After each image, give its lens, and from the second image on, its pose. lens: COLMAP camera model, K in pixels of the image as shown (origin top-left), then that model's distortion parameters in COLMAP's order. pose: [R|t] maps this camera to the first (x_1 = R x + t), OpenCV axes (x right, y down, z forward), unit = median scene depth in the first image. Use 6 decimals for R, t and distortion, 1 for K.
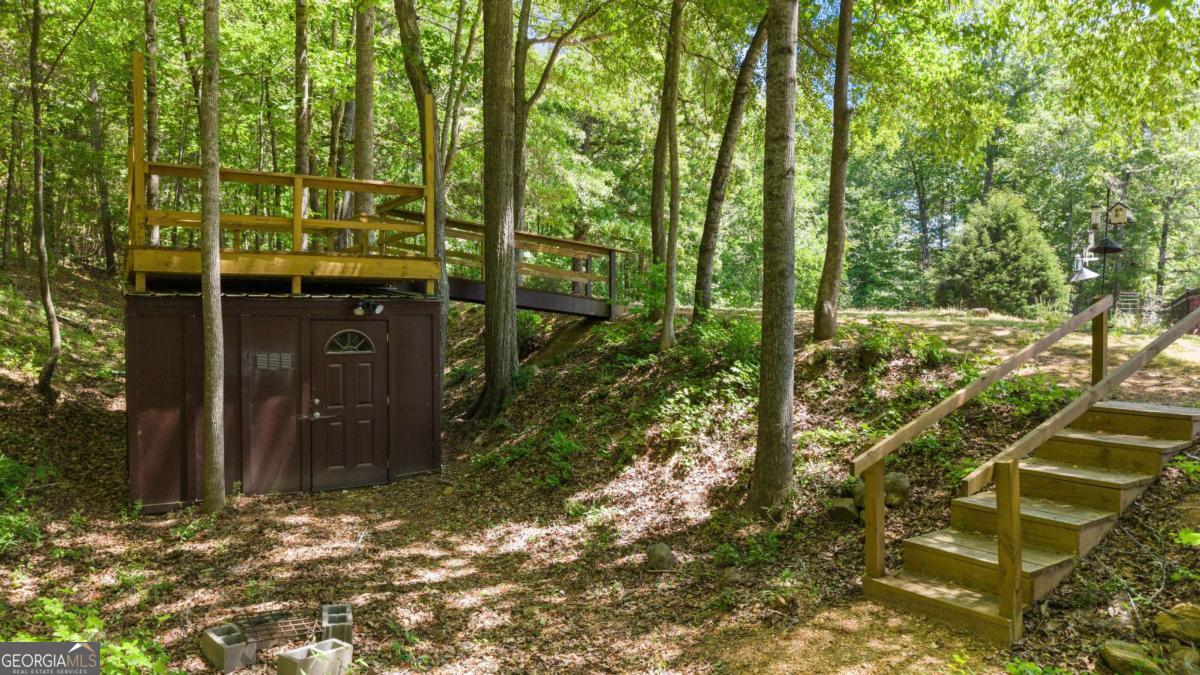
lens RADIAL K [[813.5, 0, 622.5], [0, 813.5, 368.1], [0, 0, 1]] dist [0.093579, -0.163978]
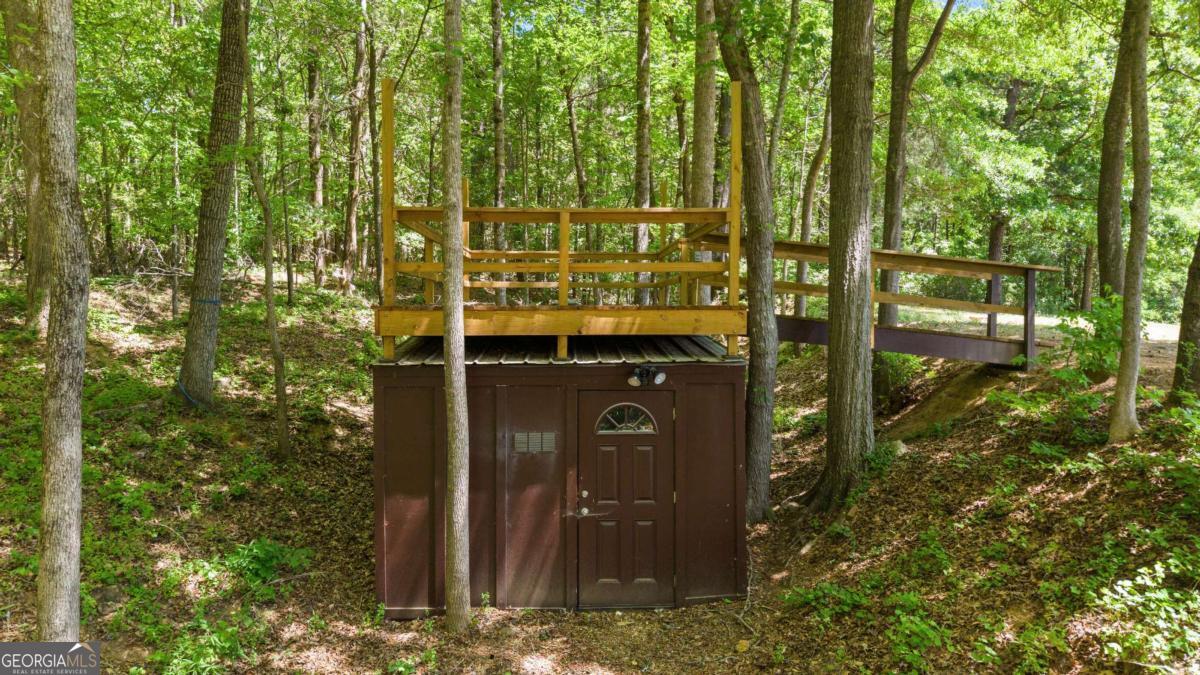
lens RADIAL K [[837.2, 0, 605.4], [0, 837.2, 338.8], [0, 0, 1]] dist [0.046641, -0.037800]
pose [[0.878425, 0.016306, -0.477603, 0.010545], [-0.028789, 0.999408, -0.018828, -0.046657], [0.477013, 0.030289, 0.878374, 0.157153]]
